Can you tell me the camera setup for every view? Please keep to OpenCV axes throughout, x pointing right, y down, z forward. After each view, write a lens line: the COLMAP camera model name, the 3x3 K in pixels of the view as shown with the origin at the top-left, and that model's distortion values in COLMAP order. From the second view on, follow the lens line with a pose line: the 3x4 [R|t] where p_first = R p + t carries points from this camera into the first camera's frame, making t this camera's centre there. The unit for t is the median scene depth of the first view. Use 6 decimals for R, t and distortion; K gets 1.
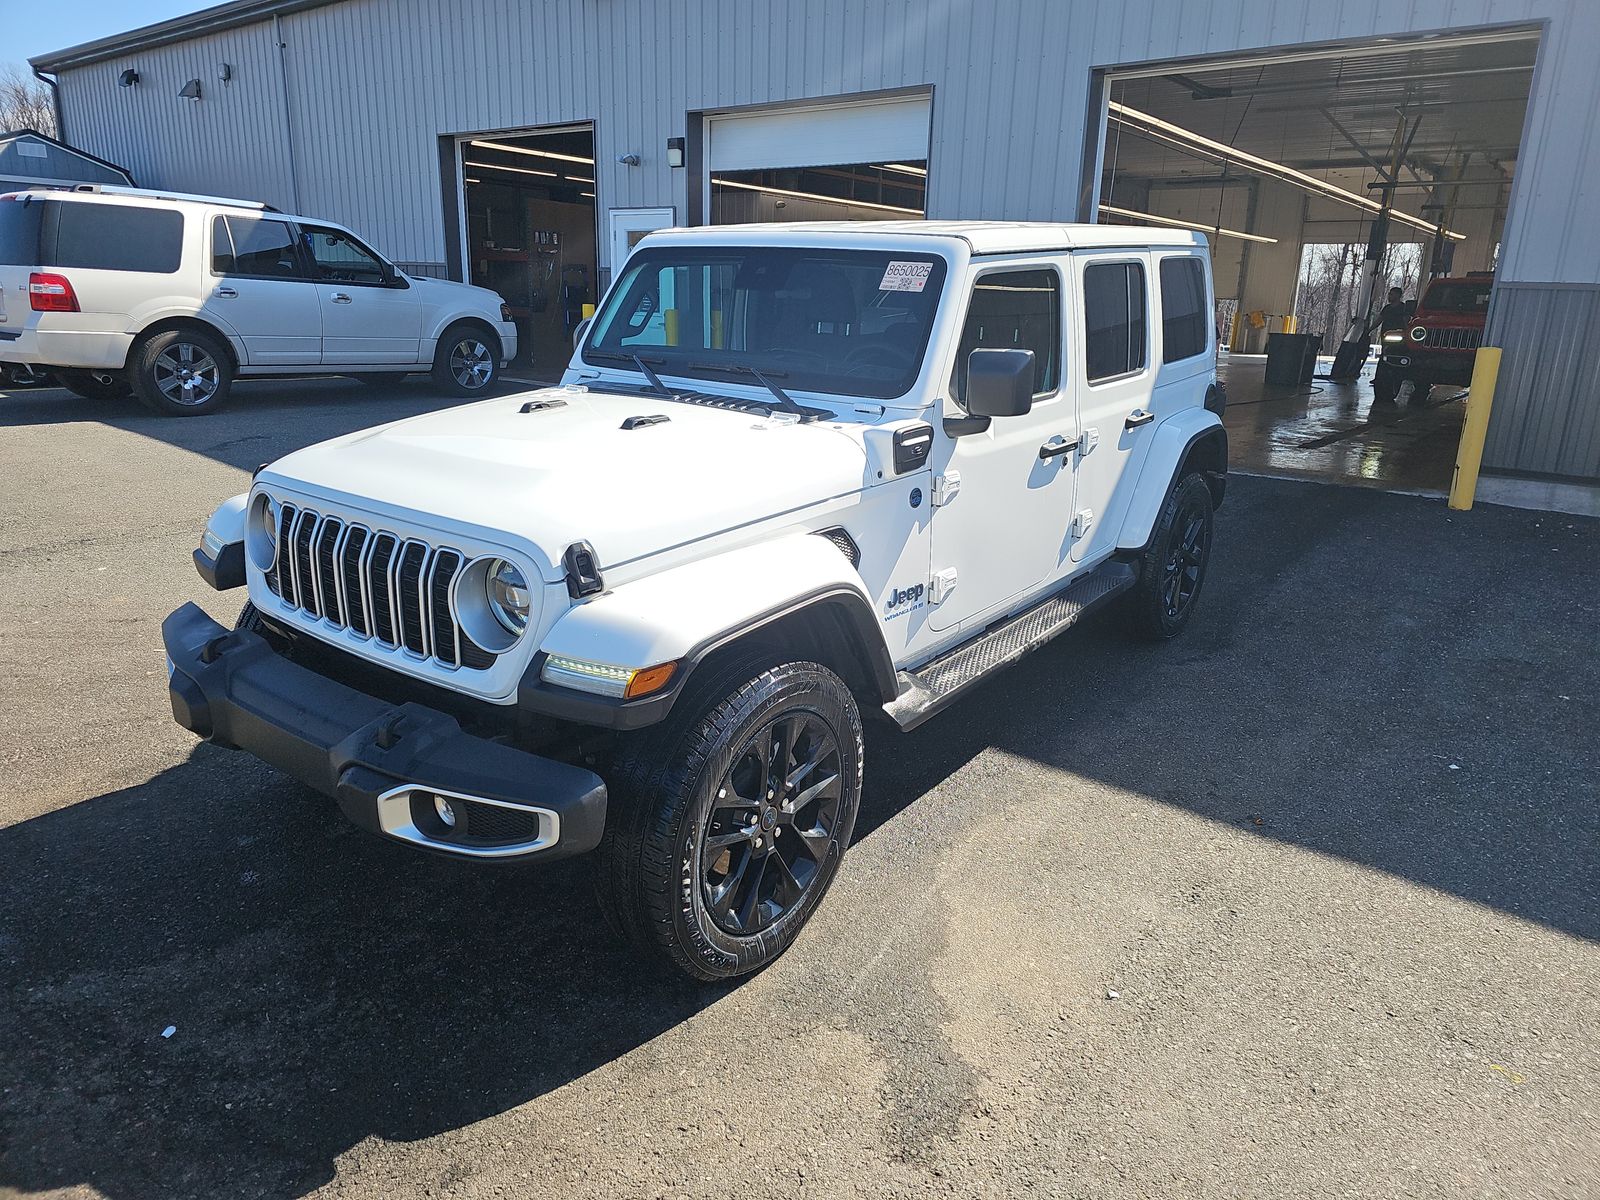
lens RADIAL K [[1060.3, 0, 806.6], [0, 1060.3, 571.8], [0, 0, 1]] dist [0.003246, 0.003702]
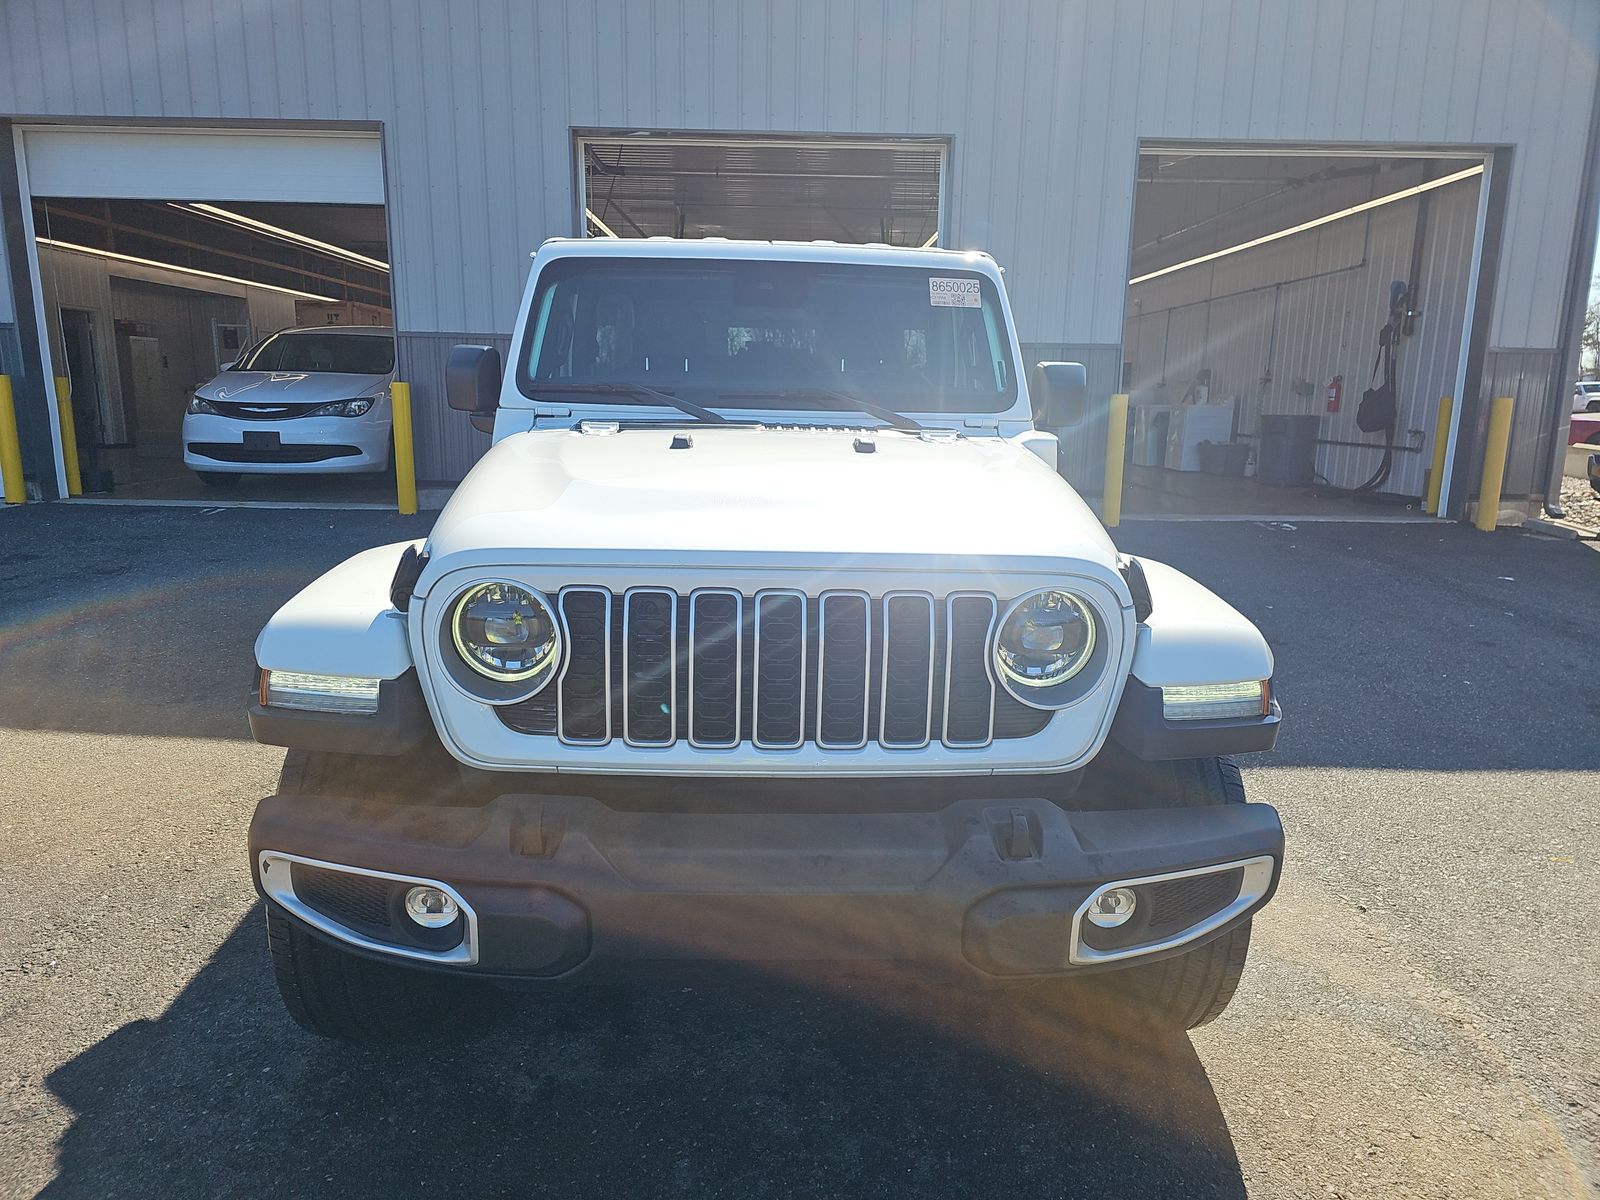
lens RADIAL K [[1065.0, 0, 800.0], [0, 1065.0, 600.0], [0, 0, 1]] dist [0.036661, -0.046537]
pose [[0.771338, -0.140009, 0.620835, -0.660391], [0.171115, 0.985204, 0.009584, -0.032052], [-0.612991, 0.098842, 0.783883, 0.336994]]
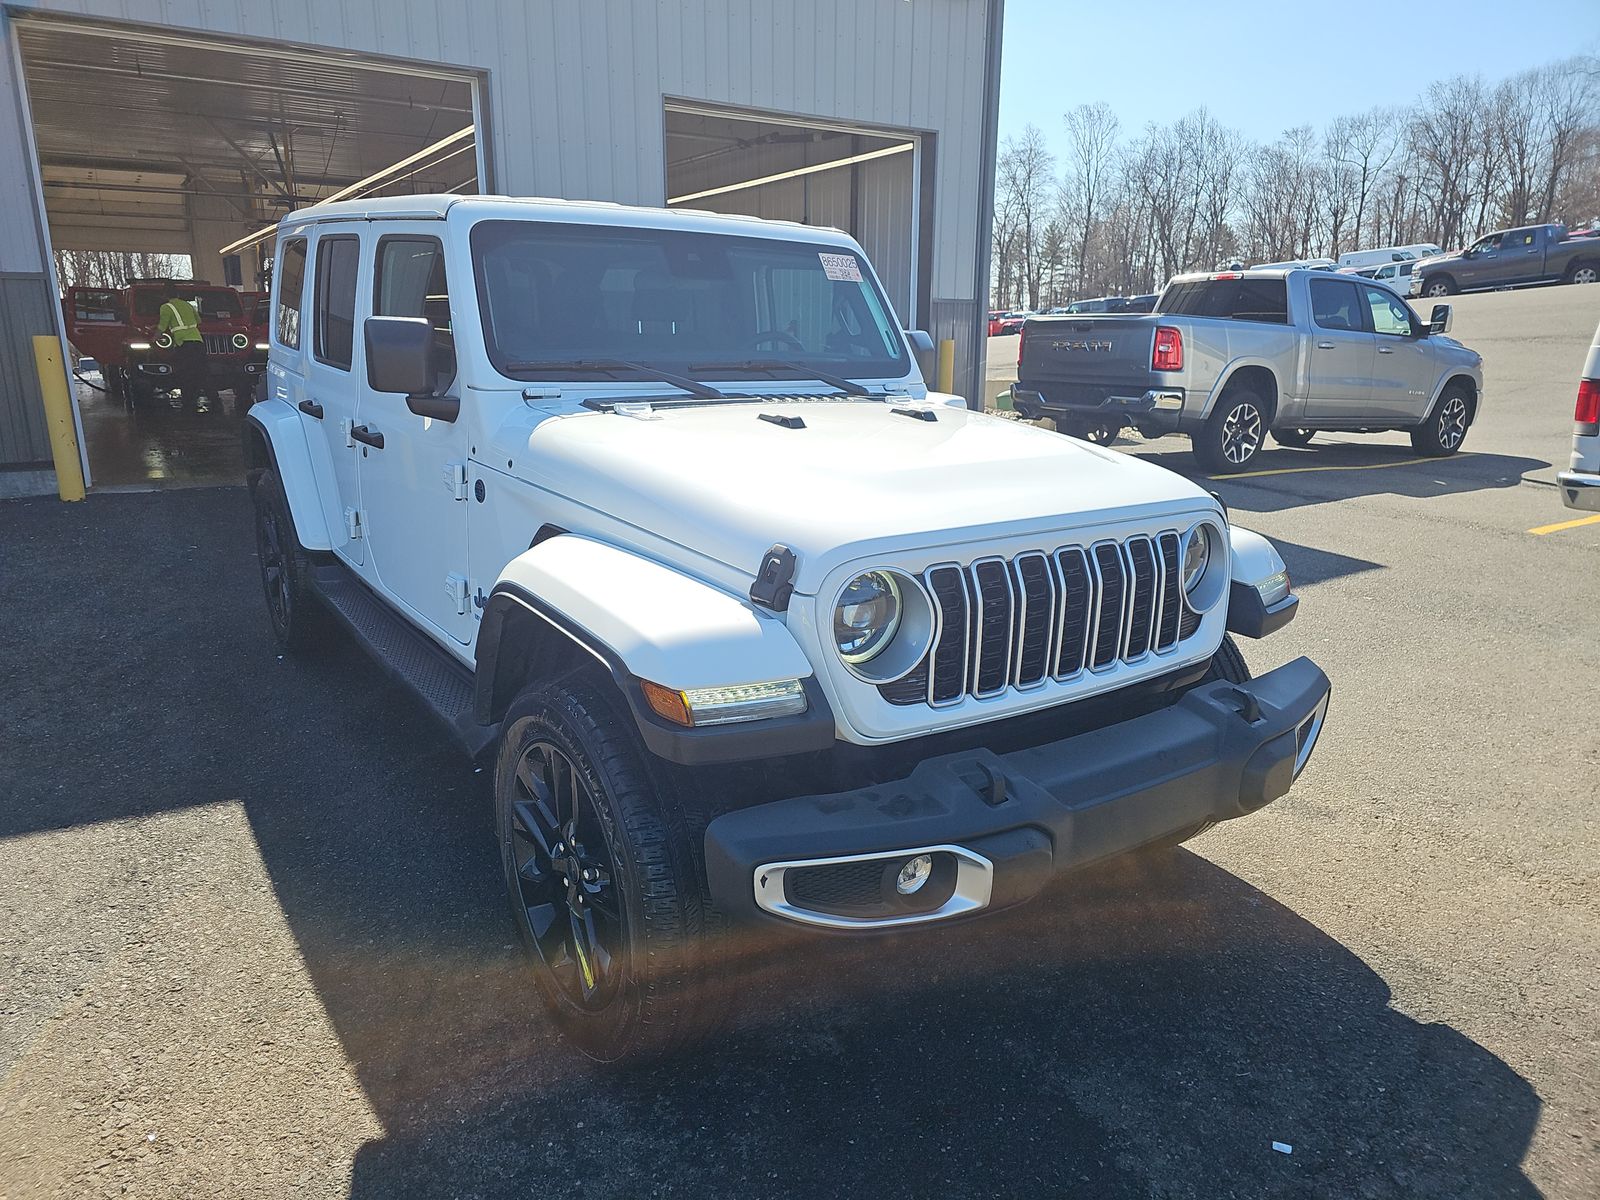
lens RADIAL K [[1065.0, 0, 800.0], [0, 1065.0, 600.0], [0, 0, 1]] dist [0.036661, -0.046537]
pose [[0.306284, -0.256051, 0.916858, -0.987066], [0.244642, 0.951969, 0.184132, -0.163430], [-0.919968, 0.167906, 0.354213, 0.696967]]
